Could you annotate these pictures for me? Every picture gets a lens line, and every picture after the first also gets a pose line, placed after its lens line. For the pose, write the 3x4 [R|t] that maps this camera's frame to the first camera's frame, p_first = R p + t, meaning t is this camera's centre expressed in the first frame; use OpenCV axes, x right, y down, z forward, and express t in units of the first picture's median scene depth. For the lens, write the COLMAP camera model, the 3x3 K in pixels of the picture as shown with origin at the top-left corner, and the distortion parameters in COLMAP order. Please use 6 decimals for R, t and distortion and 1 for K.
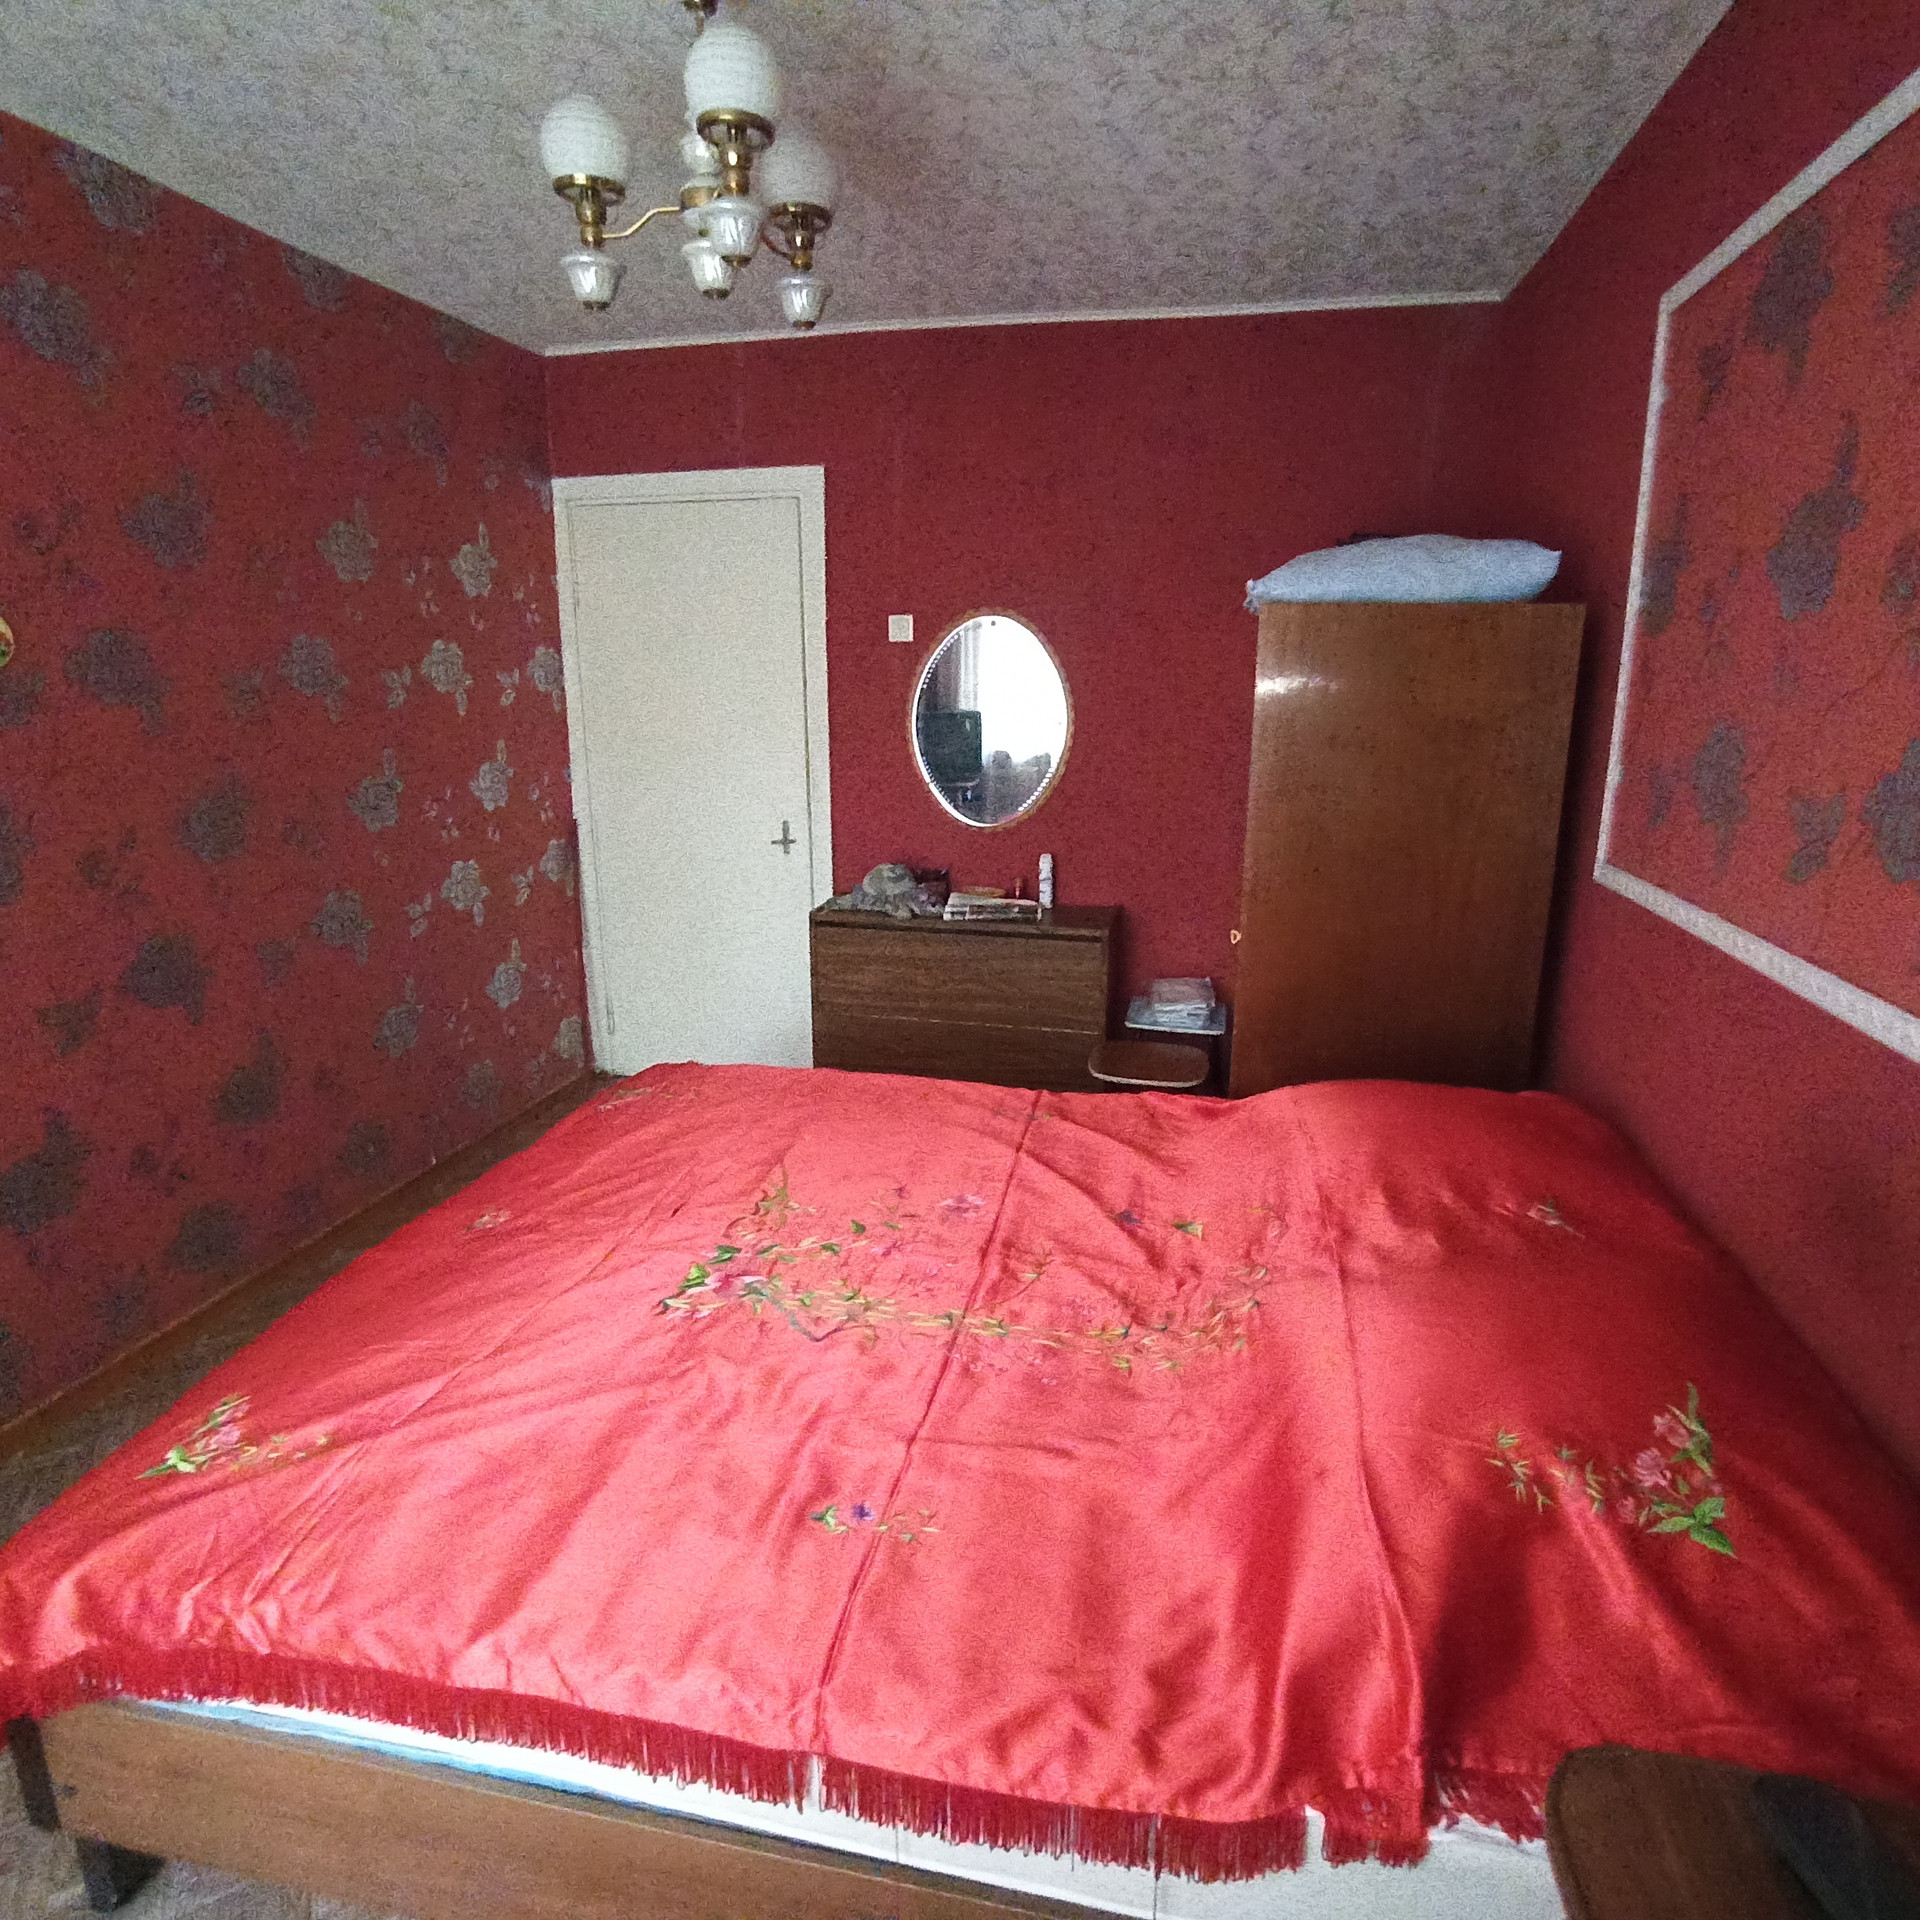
lens RADIAL K [[1141.5, 0, 960.0], [0, 1141.5, 960.0], [0, 0, 1]] dist [-0.033840, -0.000233]
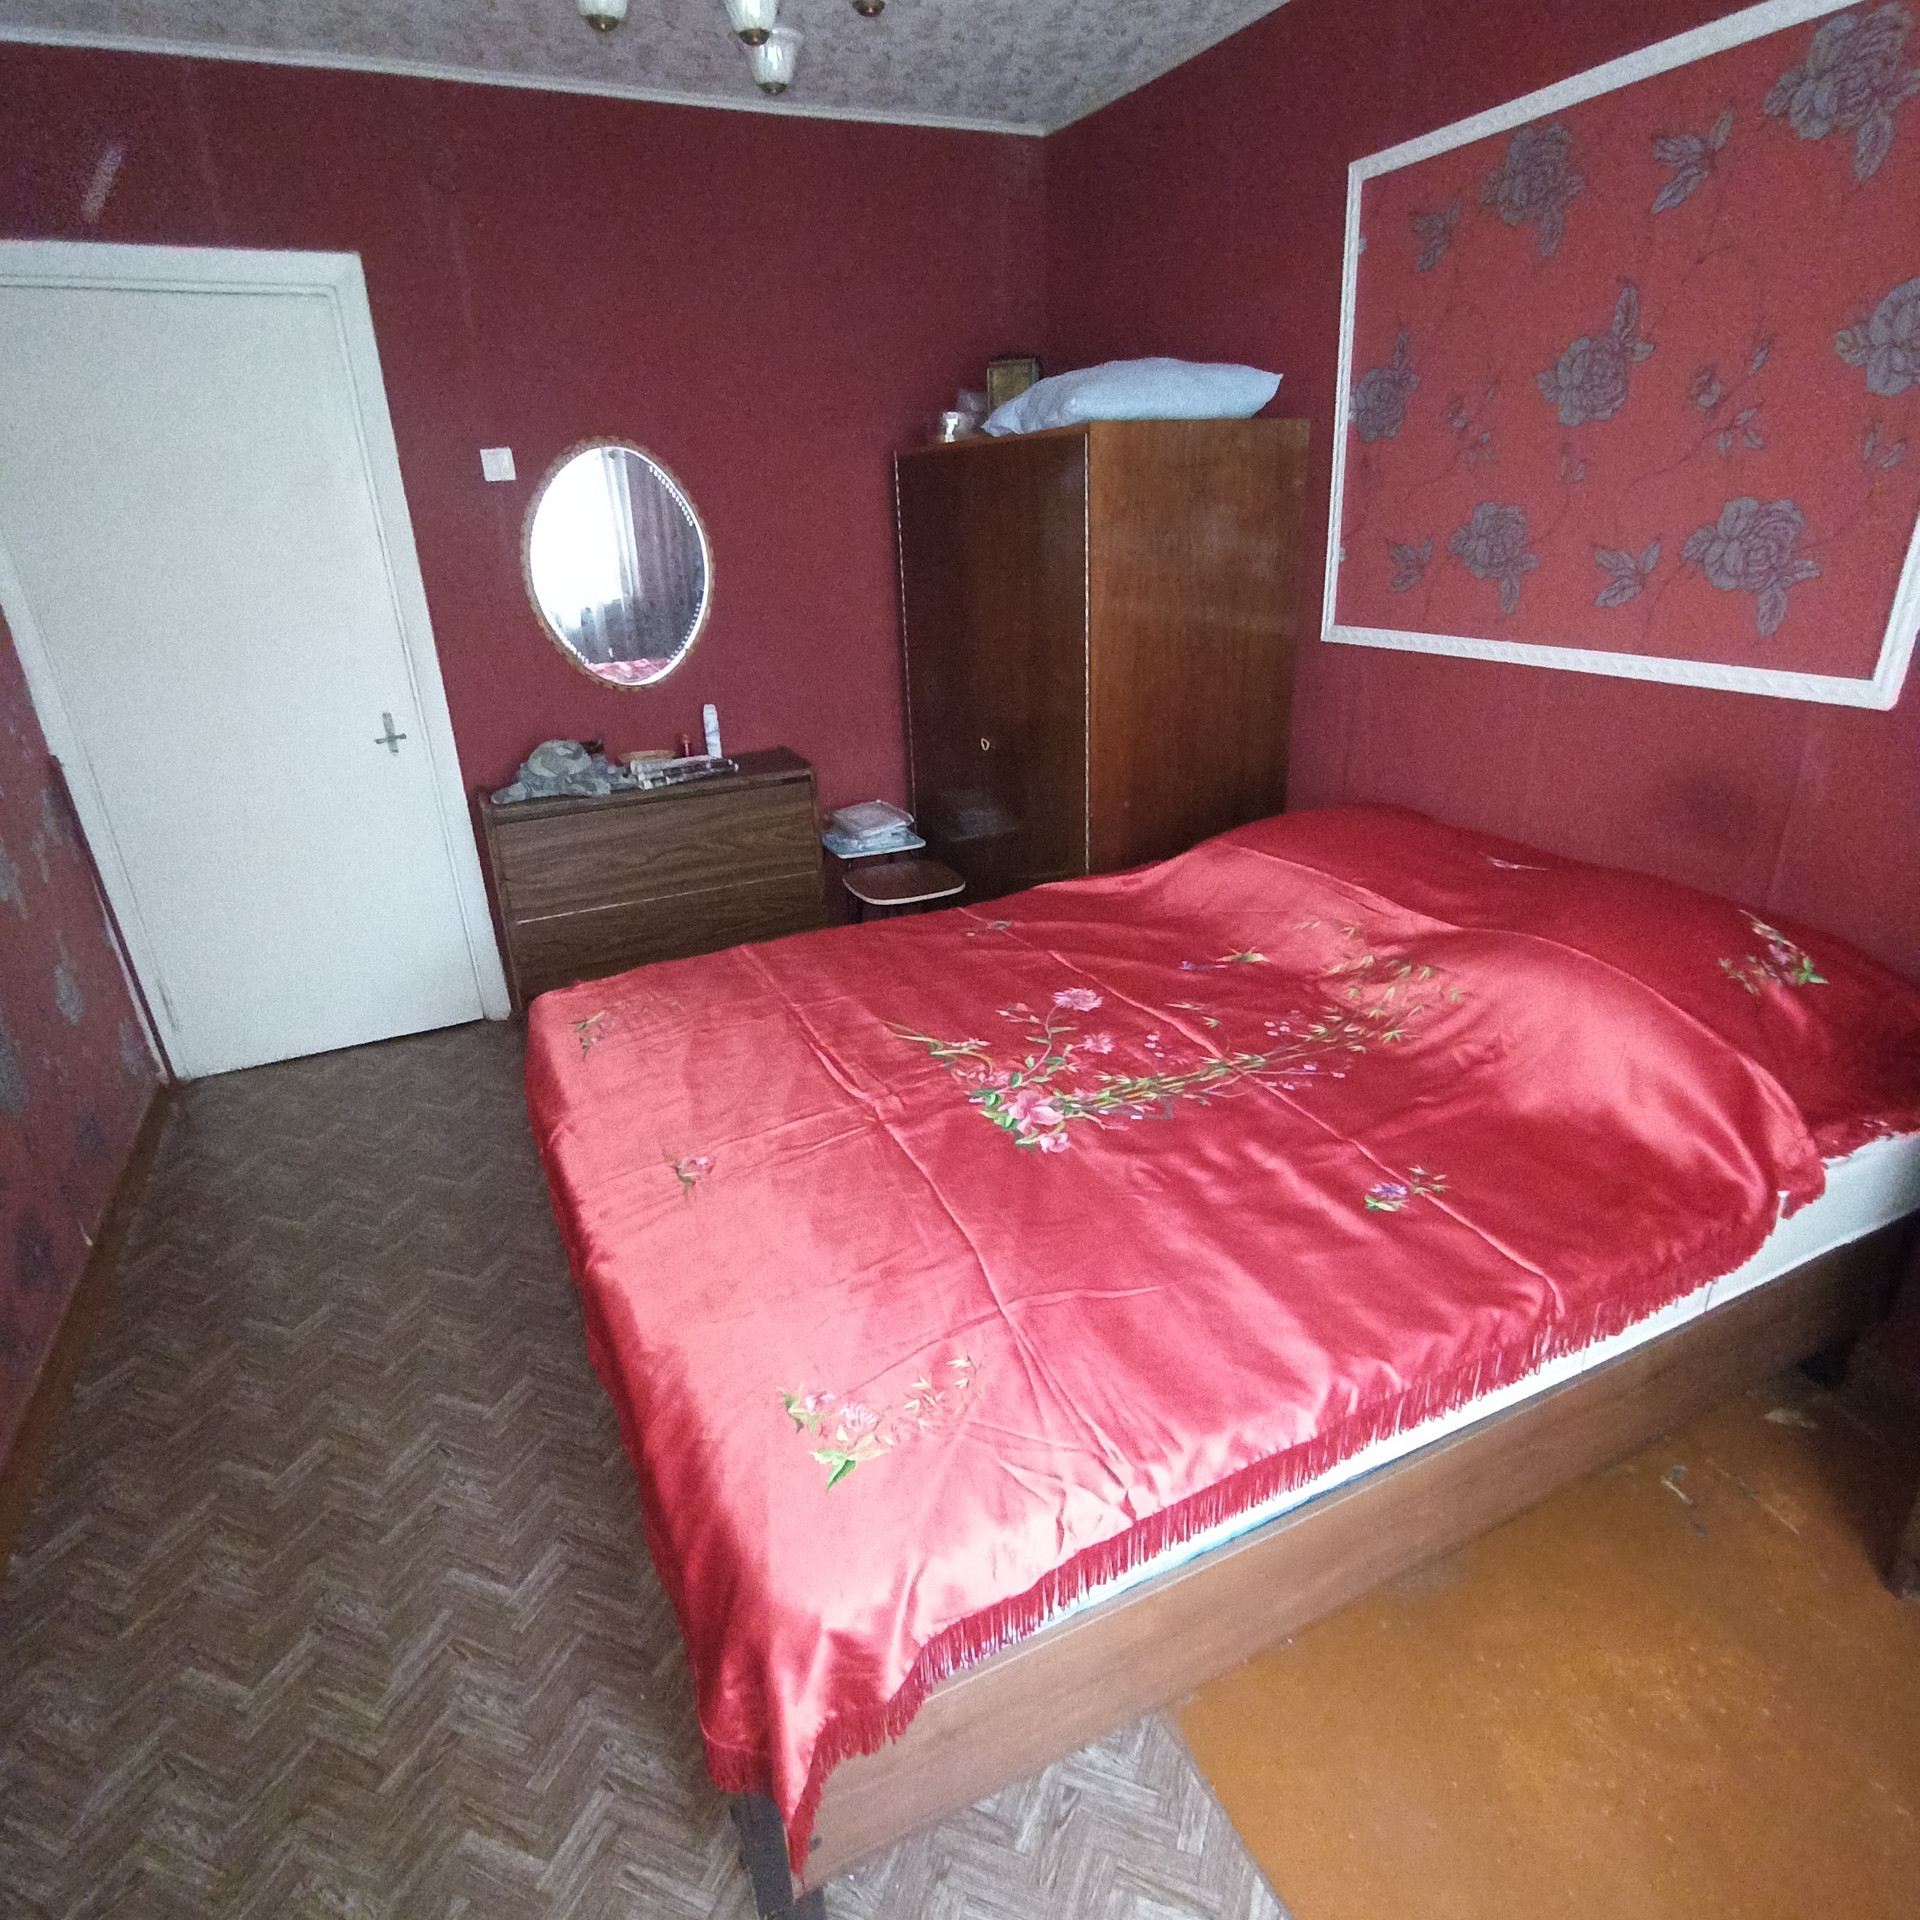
lens RADIAL K [[1159.9, 0, 960.0], [0, 1159.9, 960.0], [0, 0, 1]] dist [-0.069032, 0.057765]
pose [[0.789175, -0.264411, 0.554337, -0.364526], [0.192408, 0.963585, 0.185696, -0.026219], [-0.583251, -0.039888, 0.811312, 0.091672]]
